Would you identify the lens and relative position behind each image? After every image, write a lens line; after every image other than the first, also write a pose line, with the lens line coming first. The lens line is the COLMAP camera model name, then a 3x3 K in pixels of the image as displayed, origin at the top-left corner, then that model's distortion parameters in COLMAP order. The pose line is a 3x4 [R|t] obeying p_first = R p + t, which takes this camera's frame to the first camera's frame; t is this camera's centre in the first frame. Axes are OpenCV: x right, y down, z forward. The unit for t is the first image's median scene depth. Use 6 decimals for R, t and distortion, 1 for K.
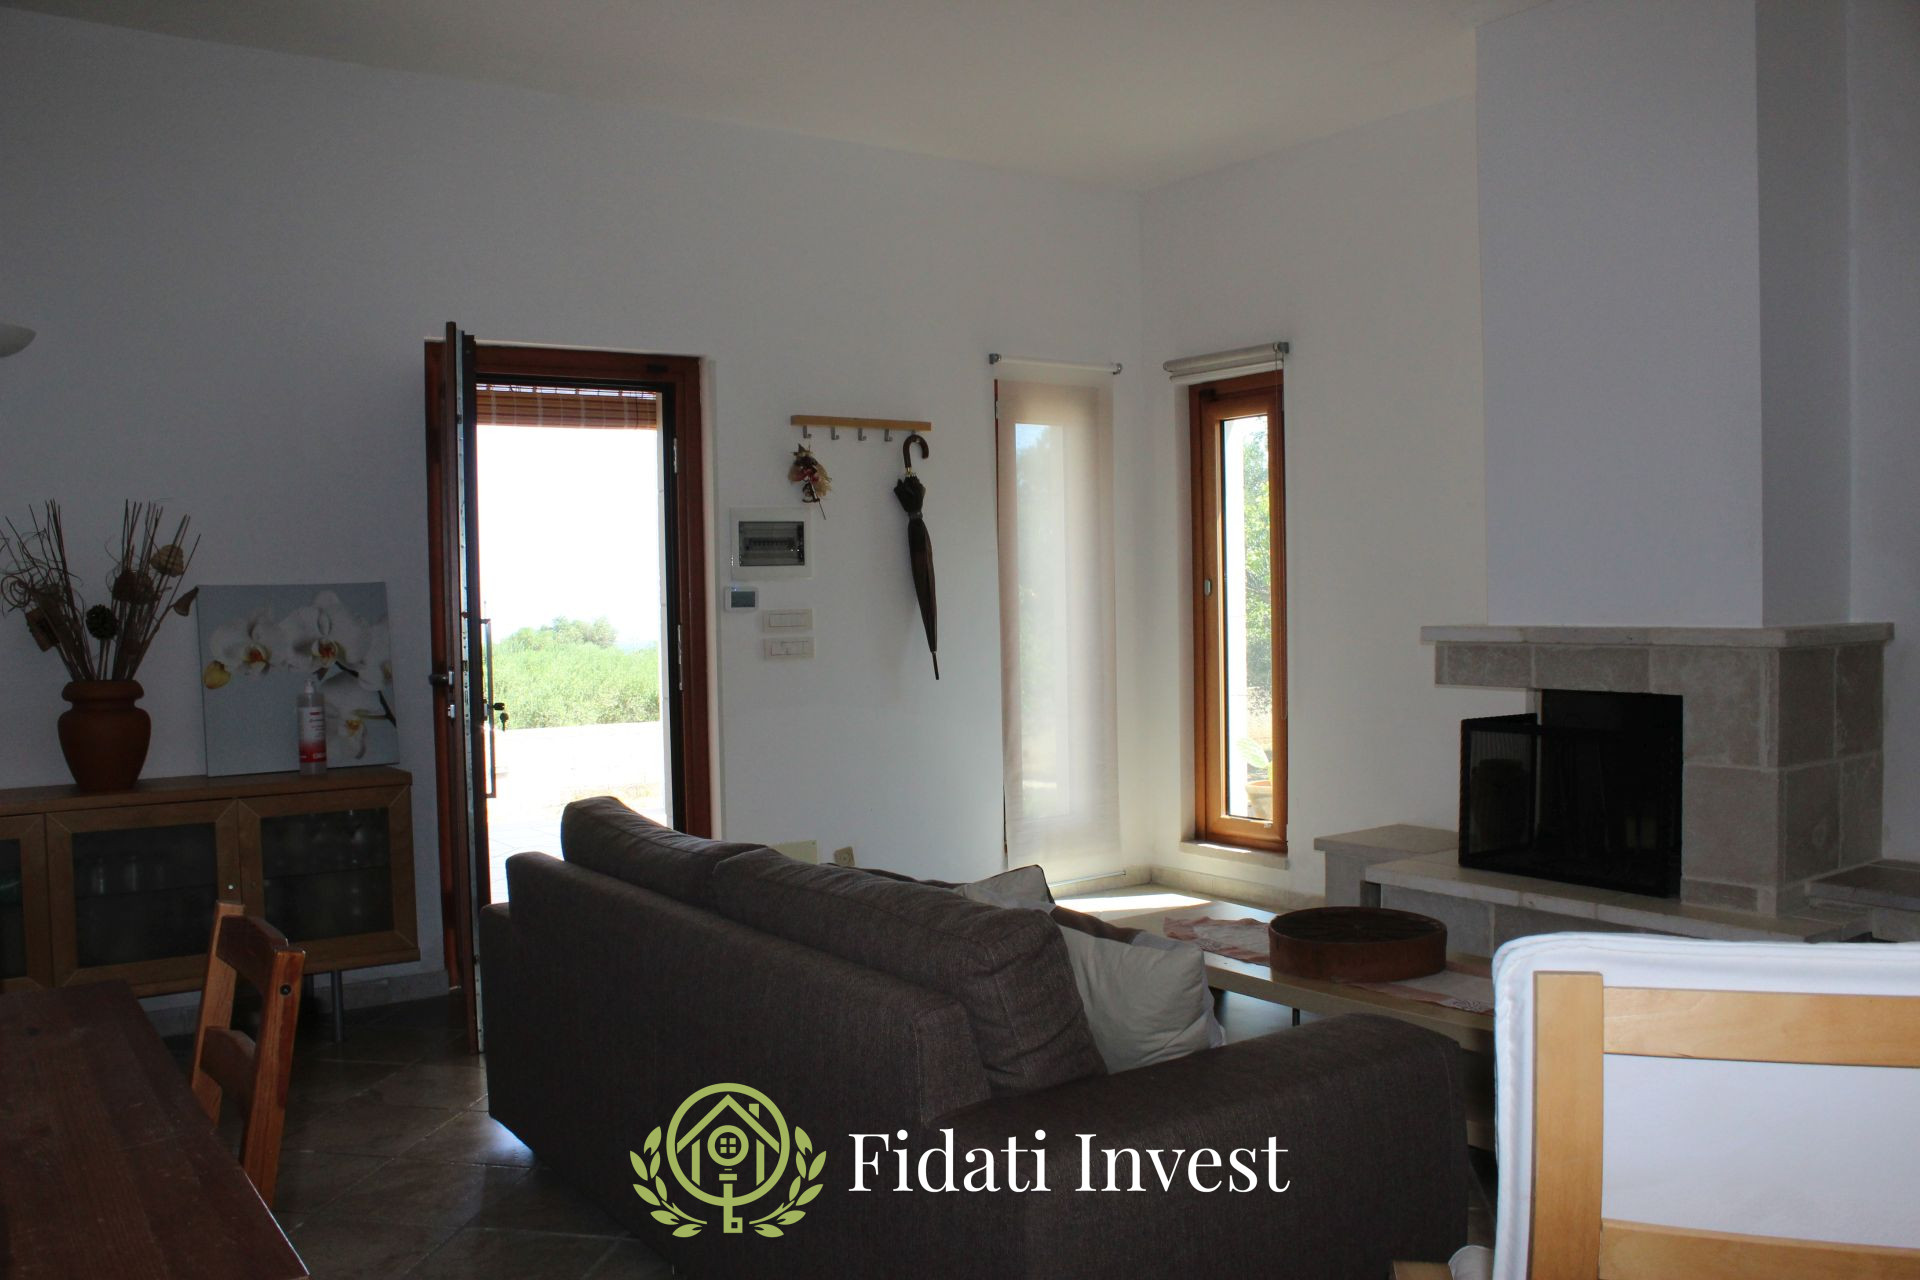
lens RADIAL K [[1591.5, 0, 897.6], [0, 1591.5, 705.4], [0, 0, 1]] dist [-0.163936, 0.147388]
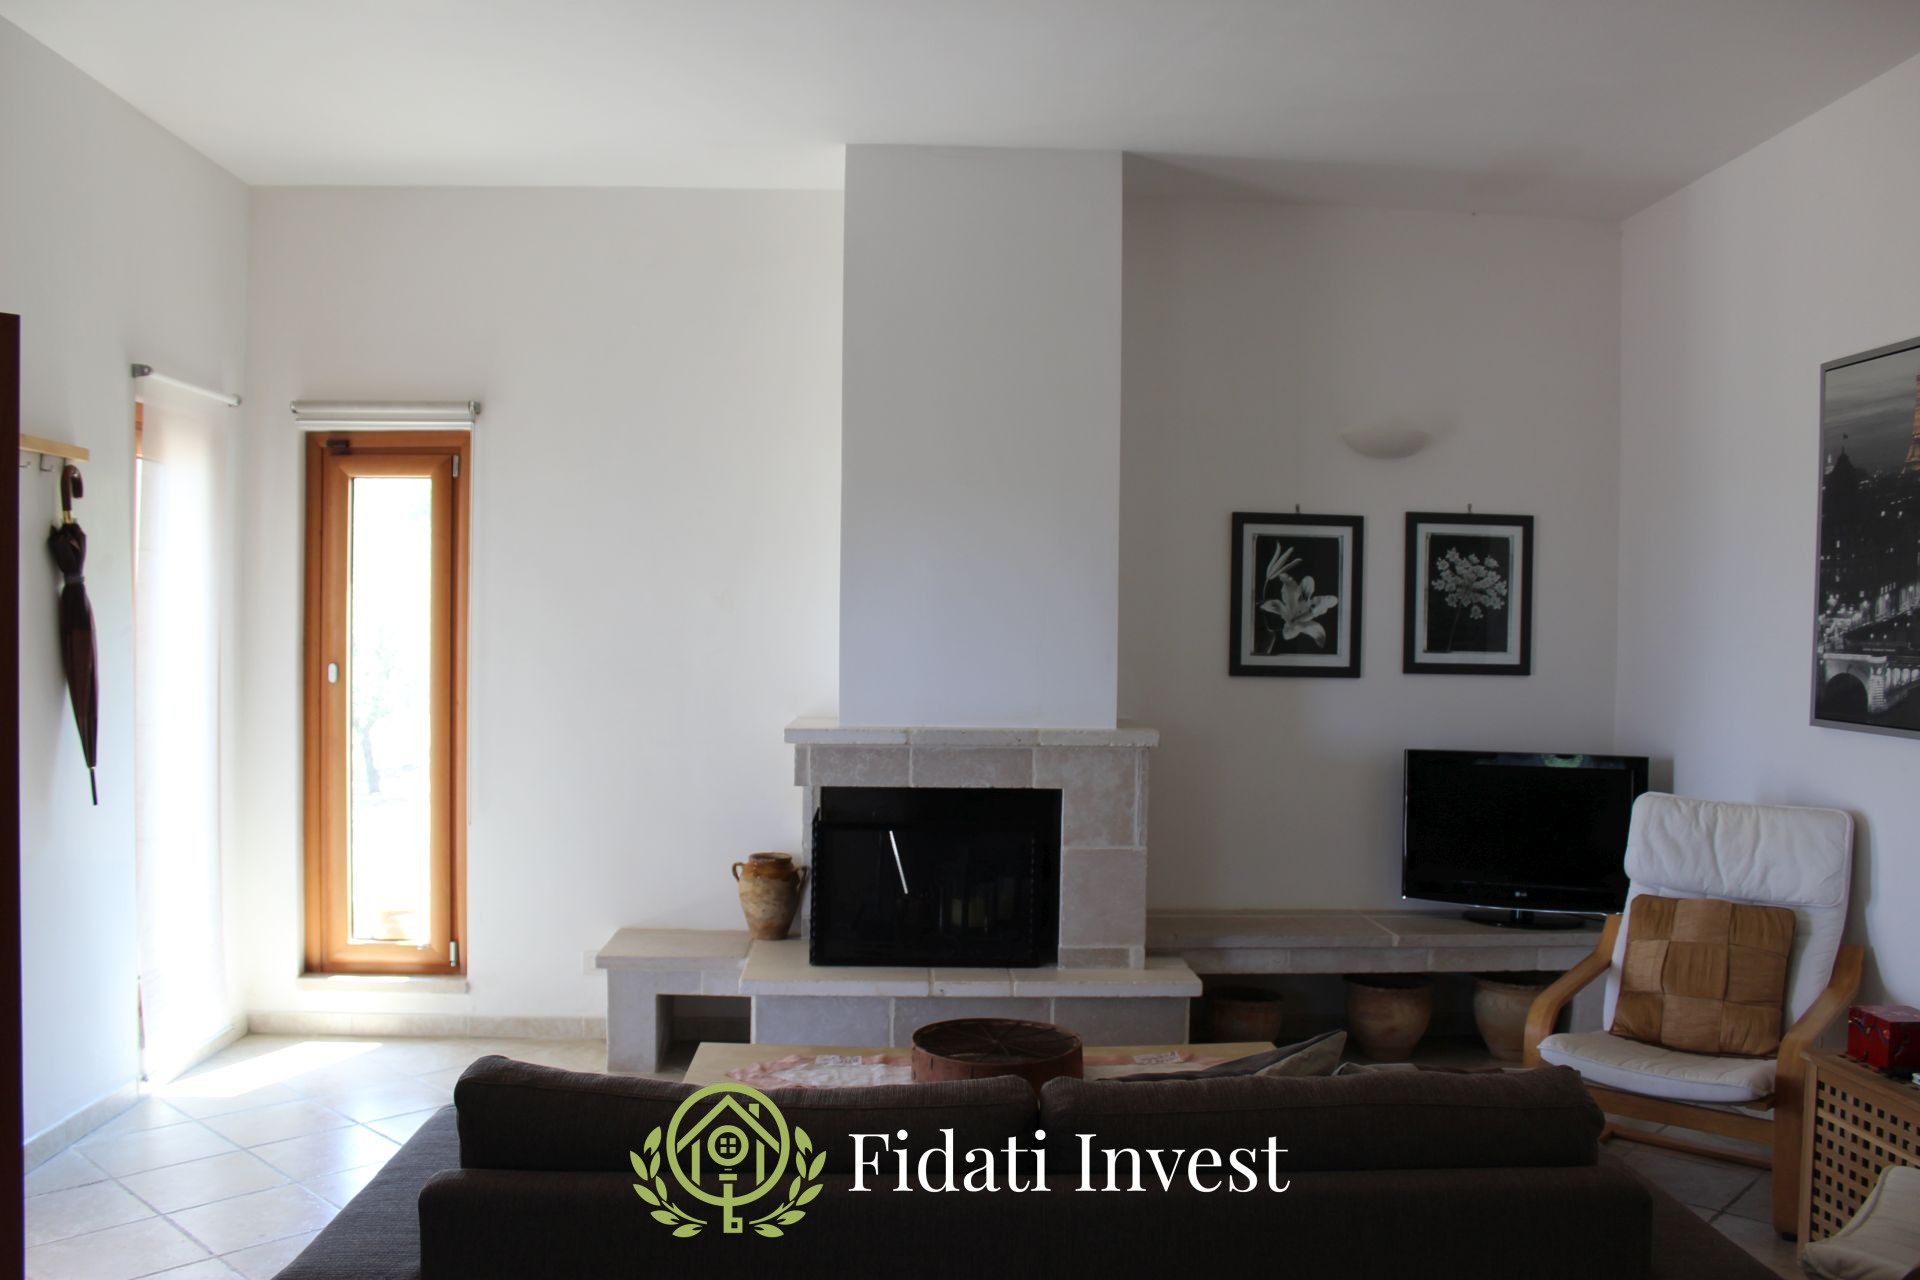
lens RADIAL K [[1591.5, 0, 900.6], [0, 1591.5, 663.8], [0, 0, 1]] dist [-0.163936, 0.147388]
pose [[0.528257, 0.003243, 0.849078, -0.480293], [0.036919, 0.998959, -0.026785, -0.062375], [-0.848281, 0.045497, 0.527588, 0.410338]]
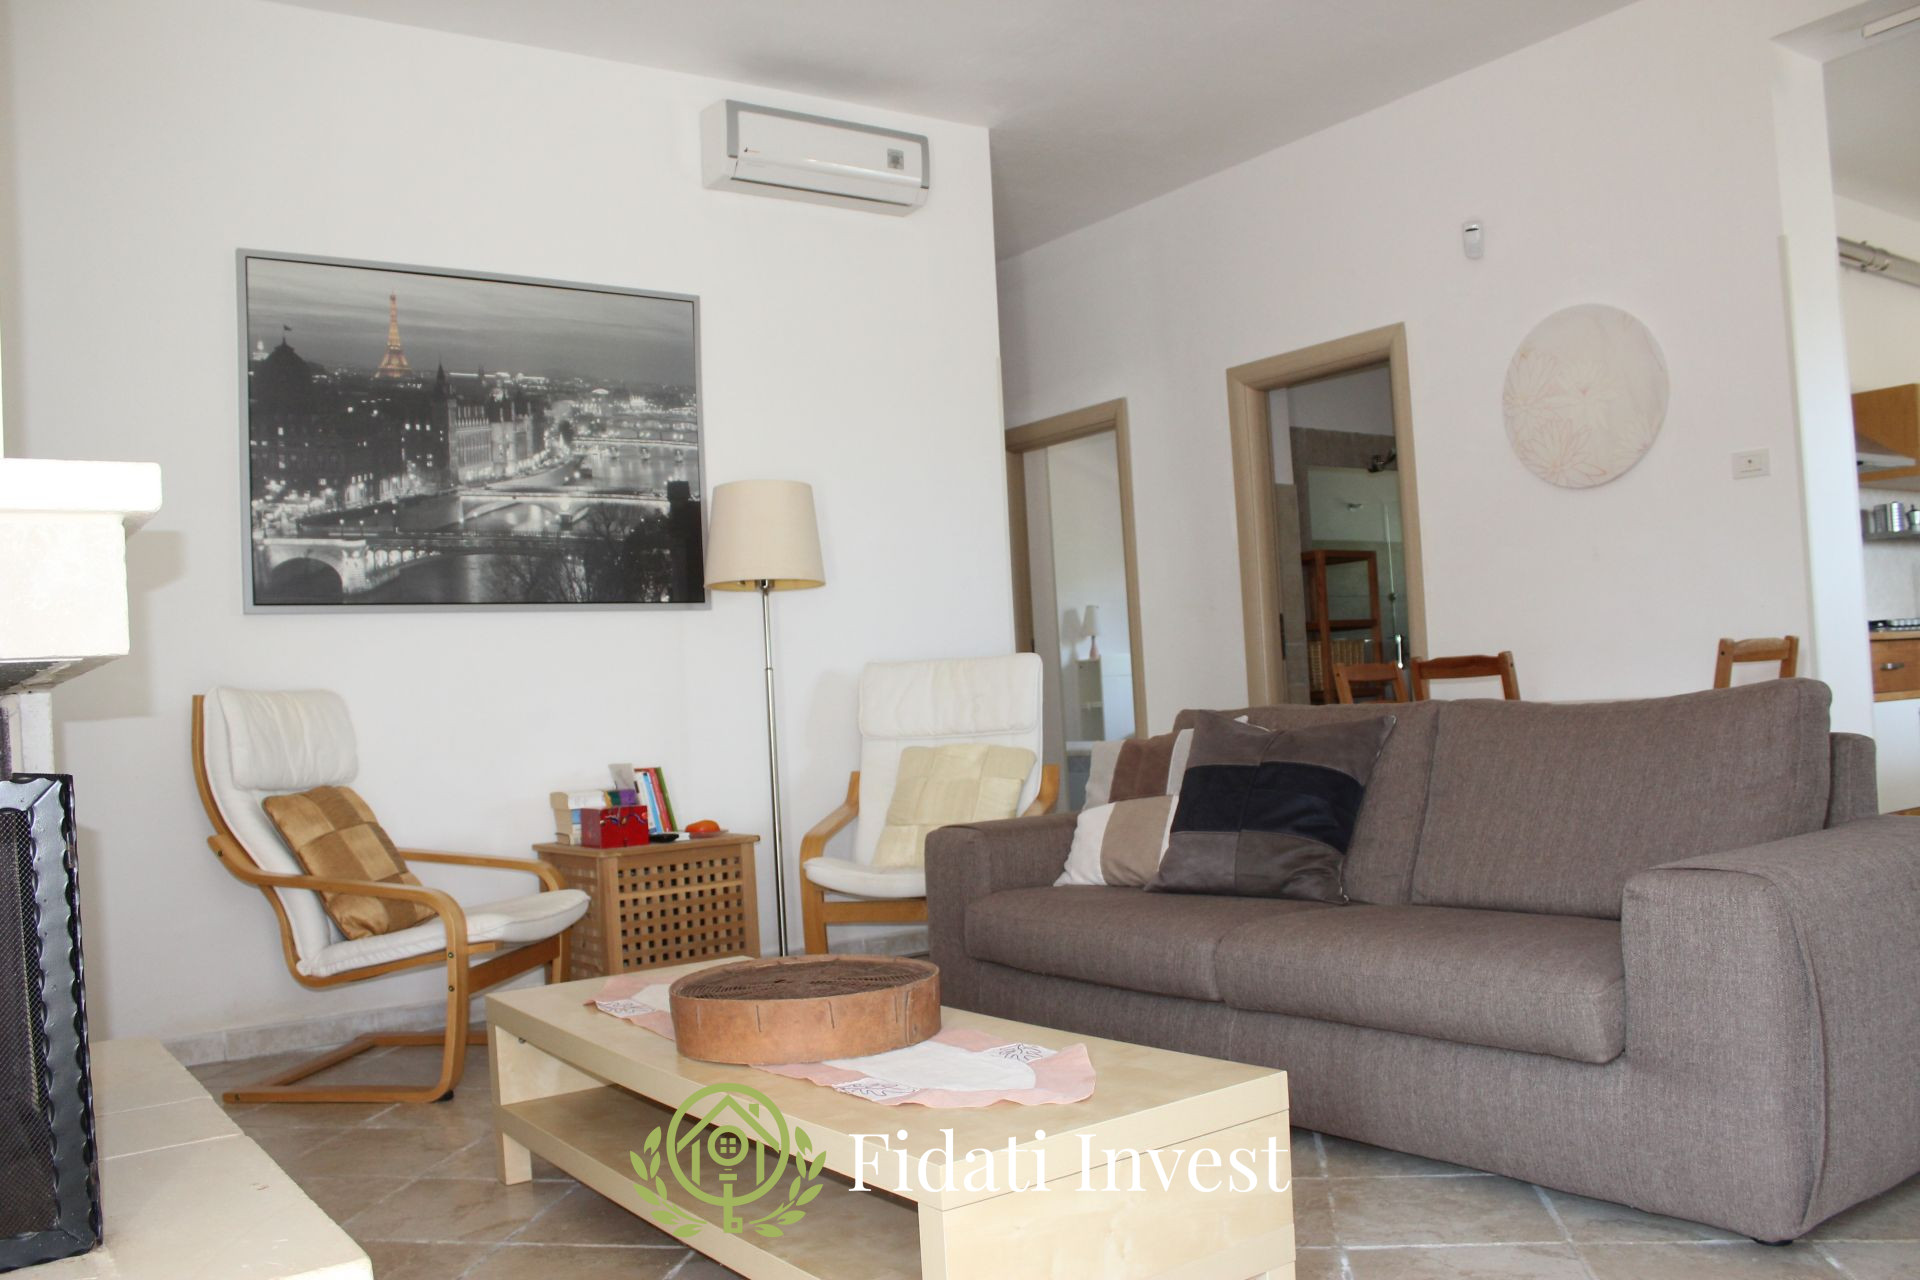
lens RADIAL K [[1591.5, 0, 935.3], [0, 1591.5, 676.2], [0, 0, 1]] dist [-0.163936, 0.147388]
pose [[-0.996734, 0.070383, -0.039603, 0.202492], [0.067985, 0.995944, 0.058939, -0.020688], [0.043591, 0.056054, -0.997476, 1.321082]]
